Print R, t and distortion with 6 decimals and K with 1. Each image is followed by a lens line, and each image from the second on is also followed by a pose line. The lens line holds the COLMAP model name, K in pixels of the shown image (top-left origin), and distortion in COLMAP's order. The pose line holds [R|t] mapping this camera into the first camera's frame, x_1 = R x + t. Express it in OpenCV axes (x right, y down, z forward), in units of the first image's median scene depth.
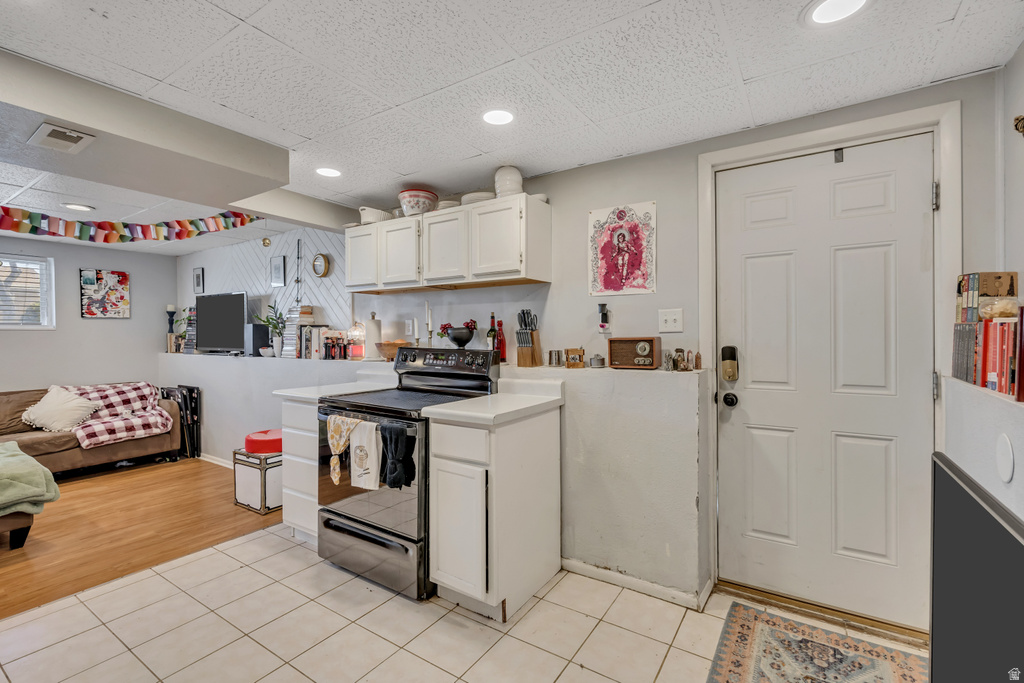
lens RADIAL K [[456.1, 0, 512.0], [0, 456.1, 340.4], [0, 0, 1]] dist [0.001390, 0.000502]
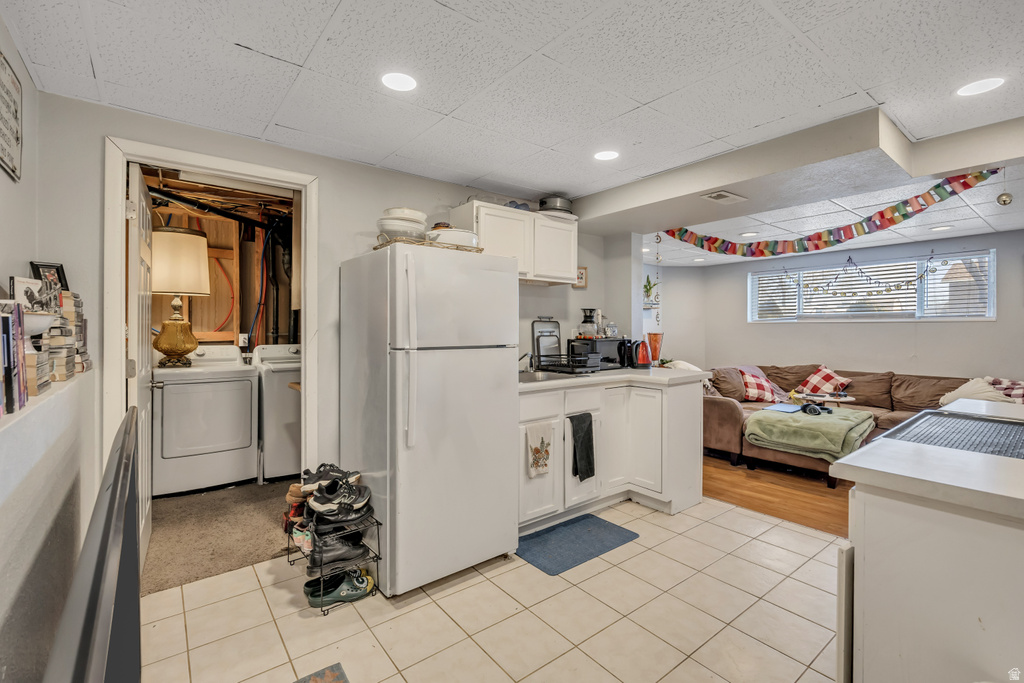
lens RADIAL K [[456.1, 0, 514.0], [0, 456.1, 331.4], [0, 0, 1]] dist [0.001390, 0.000502]
pose [[-0.321221, 0.010092, -0.946950, 0.266178], [-0.010451, 0.999845, 0.014201, -0.003899], [0.946947, 0.014458, -0.321066, 0.322437]]
